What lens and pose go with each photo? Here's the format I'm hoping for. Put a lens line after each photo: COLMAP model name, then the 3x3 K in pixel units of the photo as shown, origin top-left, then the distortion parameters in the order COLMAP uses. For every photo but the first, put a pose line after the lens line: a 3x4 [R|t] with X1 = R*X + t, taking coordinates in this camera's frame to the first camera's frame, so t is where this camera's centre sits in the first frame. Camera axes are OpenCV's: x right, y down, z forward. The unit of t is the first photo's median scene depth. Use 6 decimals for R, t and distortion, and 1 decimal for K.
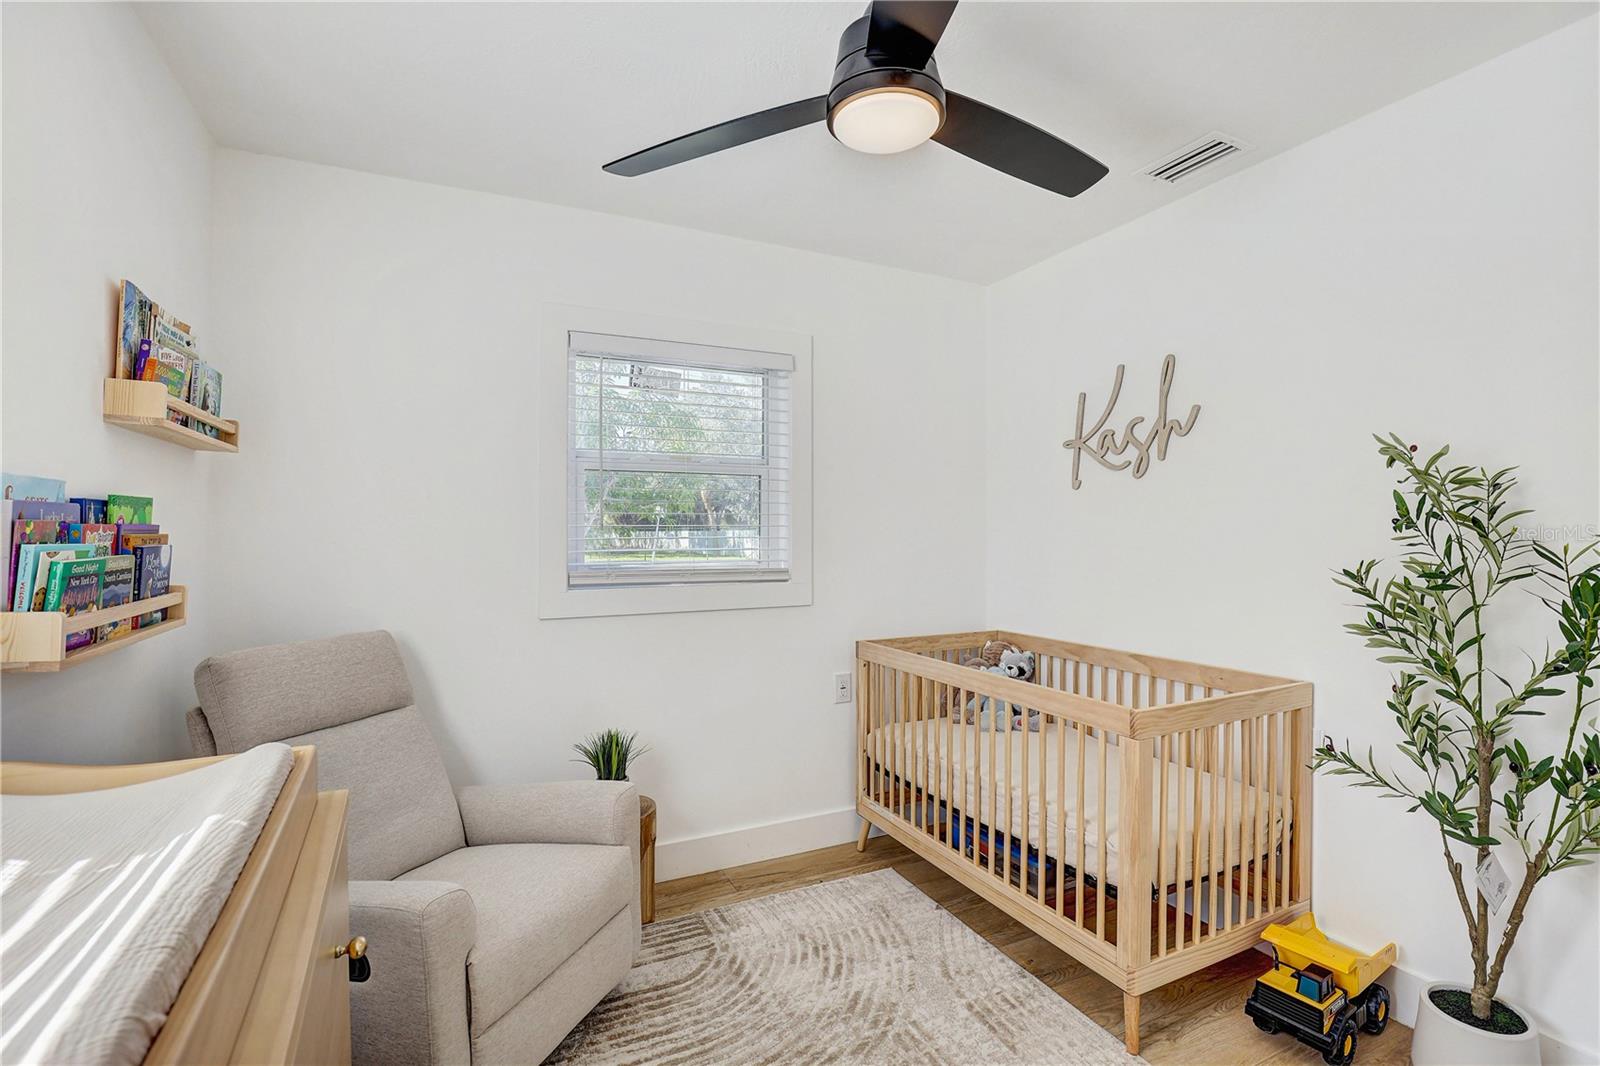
lens RADIAL K [[731.4, 0, 808.2], [0, 731.4, 537.7], [0, 0, 1]] dist [-0.020690, 0.008362]
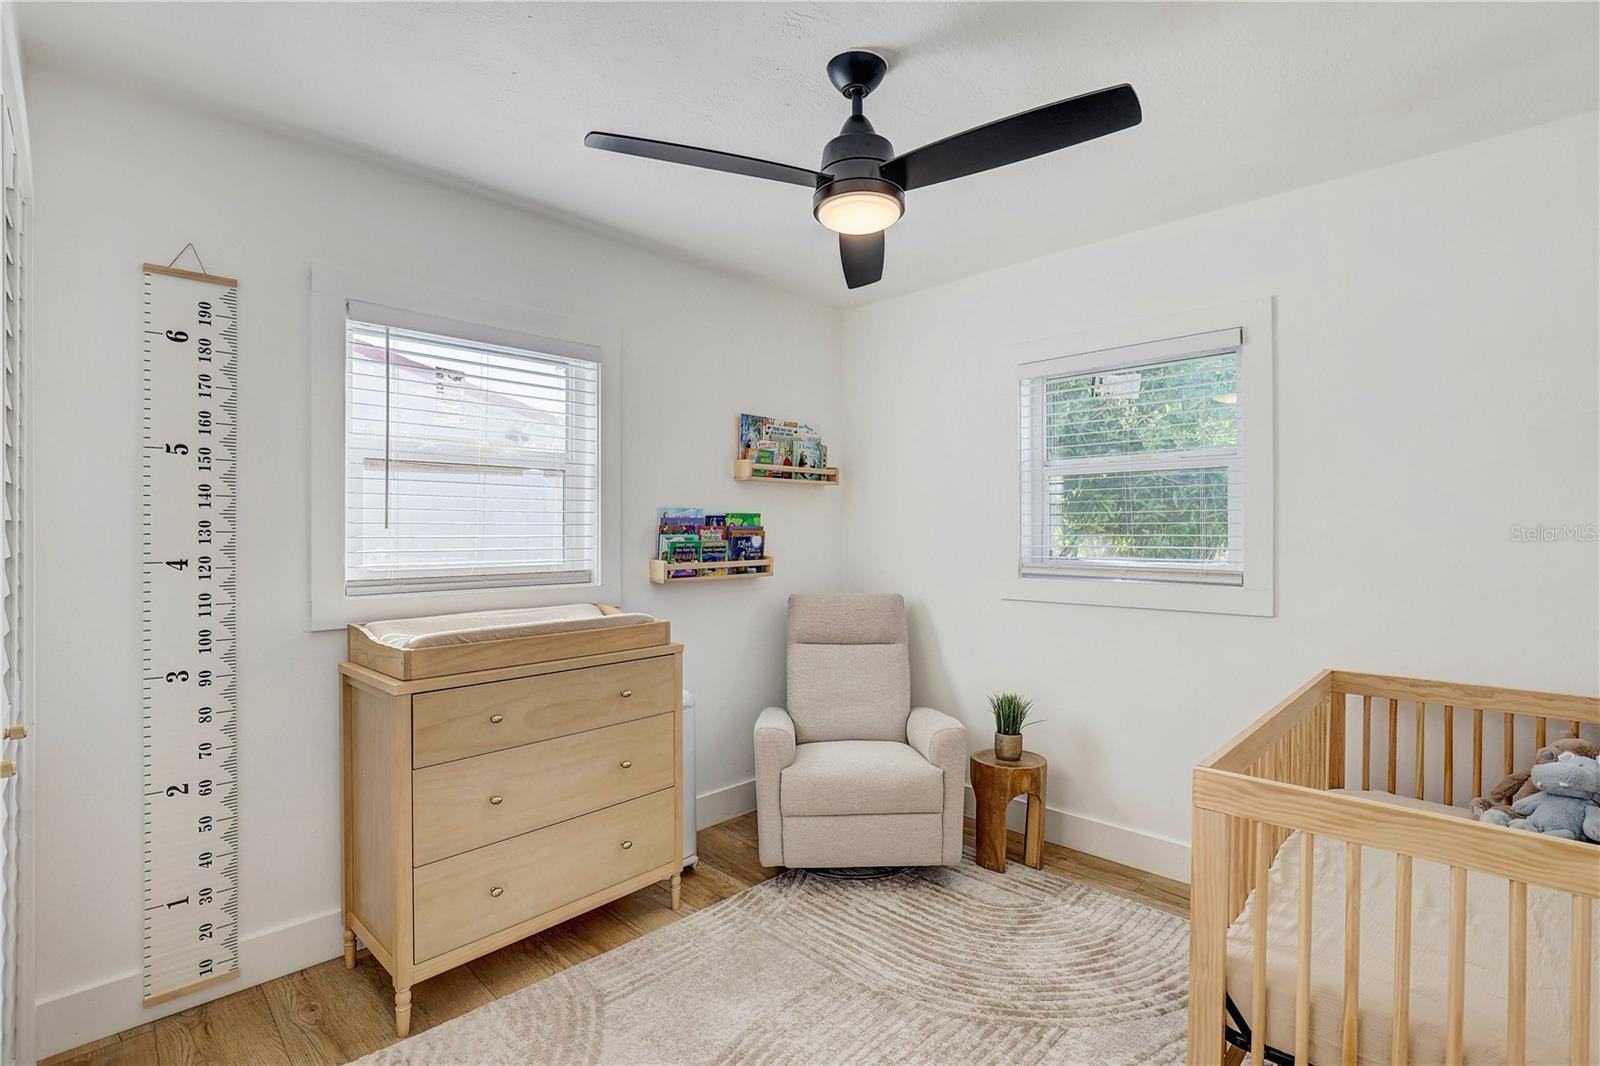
lens RADIAL K [[731.4, 0, 816.9], [0, 731.4, 532.6], [0, 0, 1]] dist [-0.020690, 0.008362]
pose [[0.351200, 0.001728, -0.936299, 0.998764], [-0.006911, 0.999976, -0.000747, 0.000801], [0.936275, 0.006733, 0.351203, 0.364039]]
